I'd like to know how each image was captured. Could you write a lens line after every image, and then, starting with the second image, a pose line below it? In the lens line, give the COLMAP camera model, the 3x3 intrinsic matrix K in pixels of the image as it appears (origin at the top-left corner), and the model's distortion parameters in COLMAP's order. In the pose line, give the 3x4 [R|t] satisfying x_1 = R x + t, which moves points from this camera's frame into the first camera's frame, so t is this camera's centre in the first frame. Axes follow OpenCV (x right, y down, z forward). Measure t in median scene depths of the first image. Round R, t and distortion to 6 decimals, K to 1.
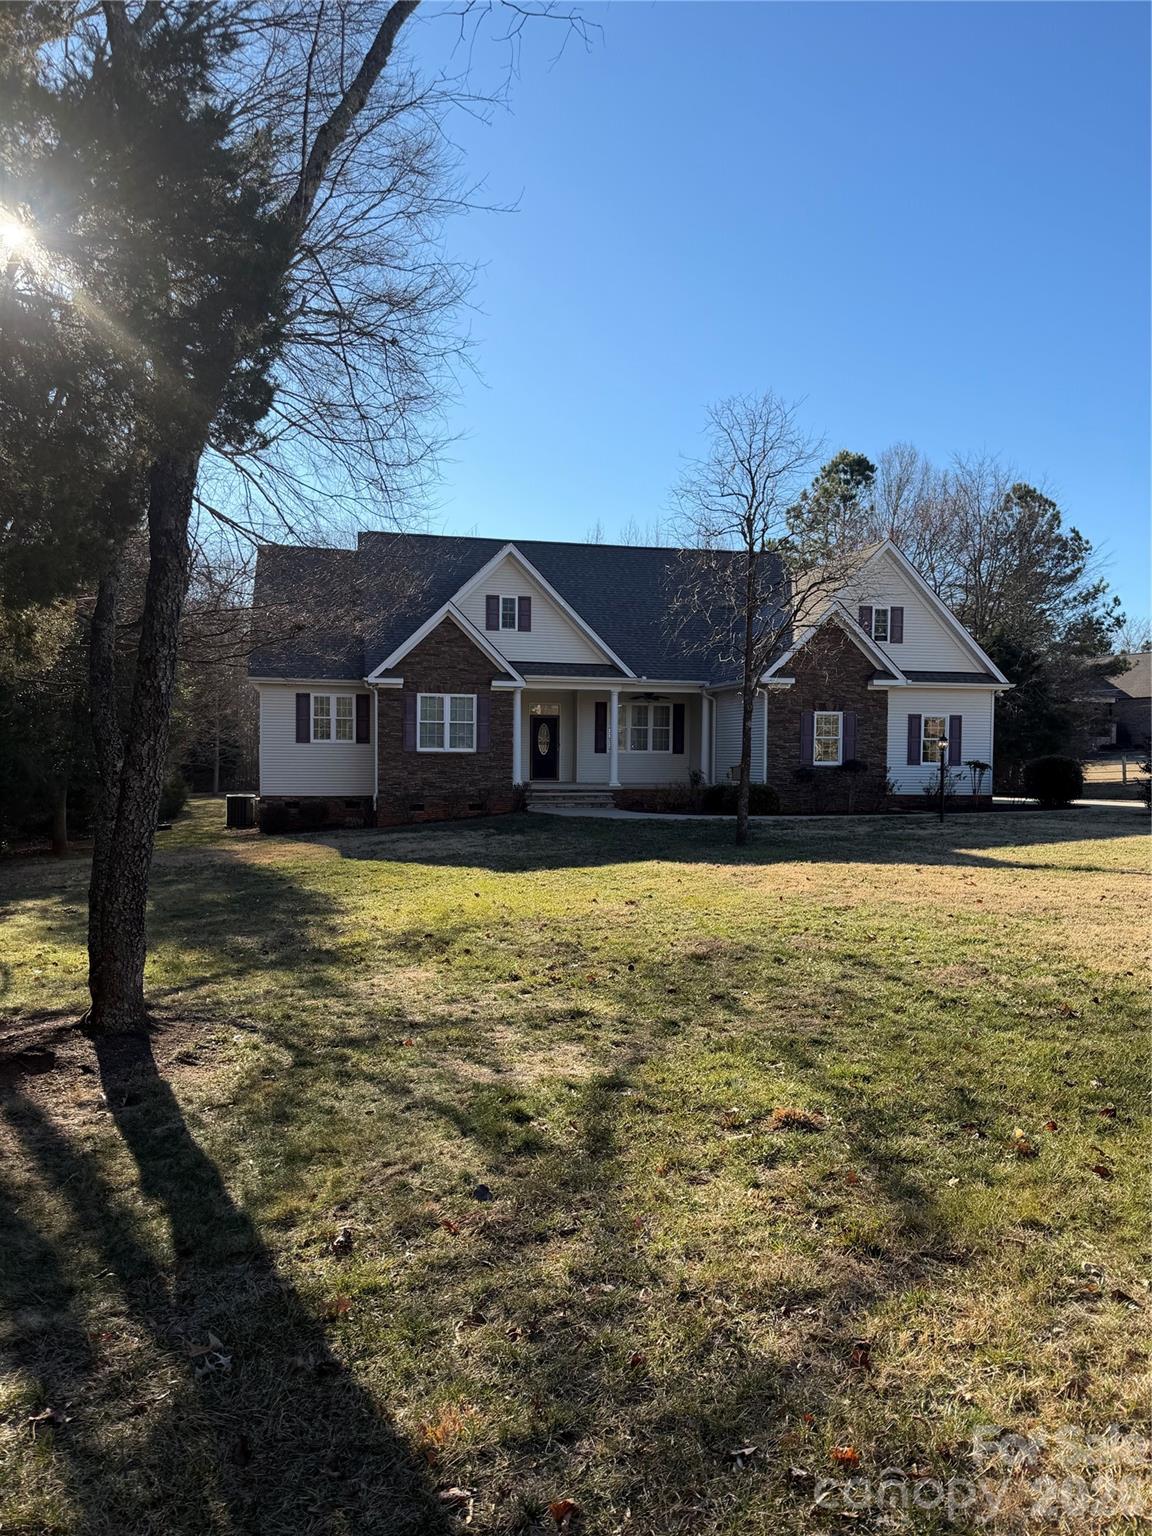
lens RADIAL K [[1091.4, 0, 559.2], [0, 1091.4, 768.3], [0, 0, 1]] dist [0.091681, -0.368314]
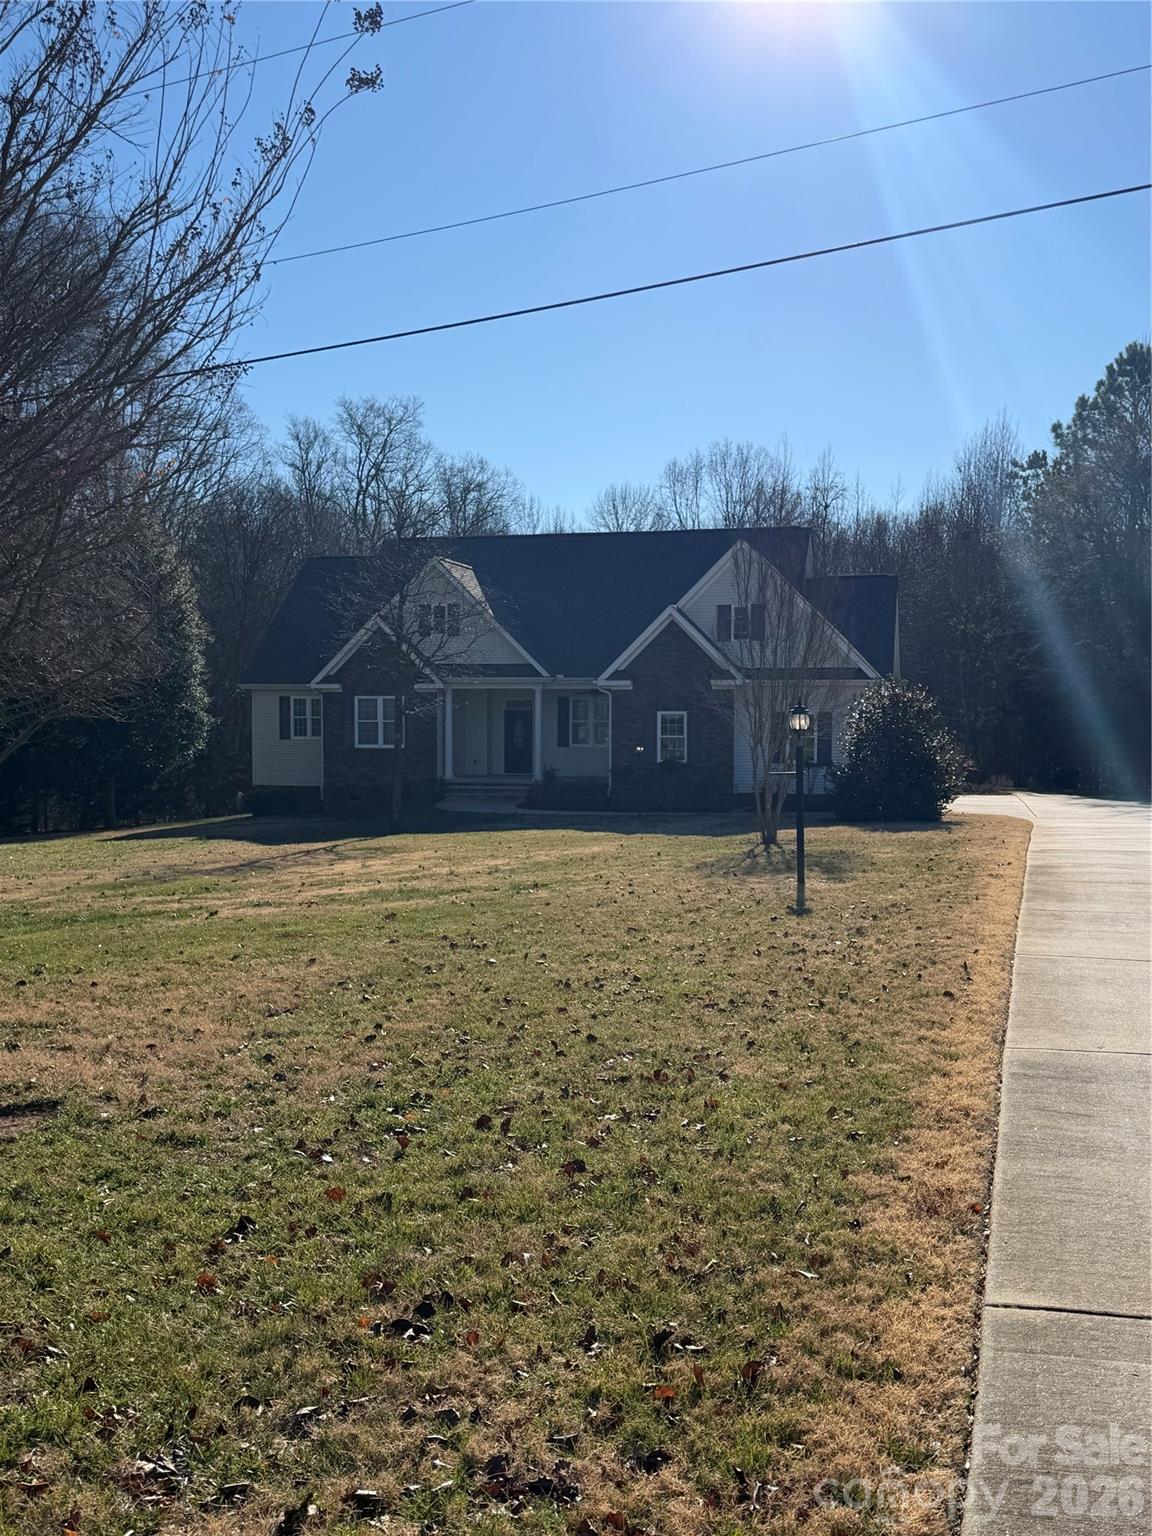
lens RADIAL K [[1537.8, 0, 576.0], [0, 1537.8, 768.0], [0, 0, 1]] dist [0.002024, -0.000458]
pose [[0.898089, 0.008535, -0.439731, 0.666748], [-0.004539, 0.999938, 0.010136, -0.010176], [0.439791, -0.007107, 0.898072, -0.274627]]
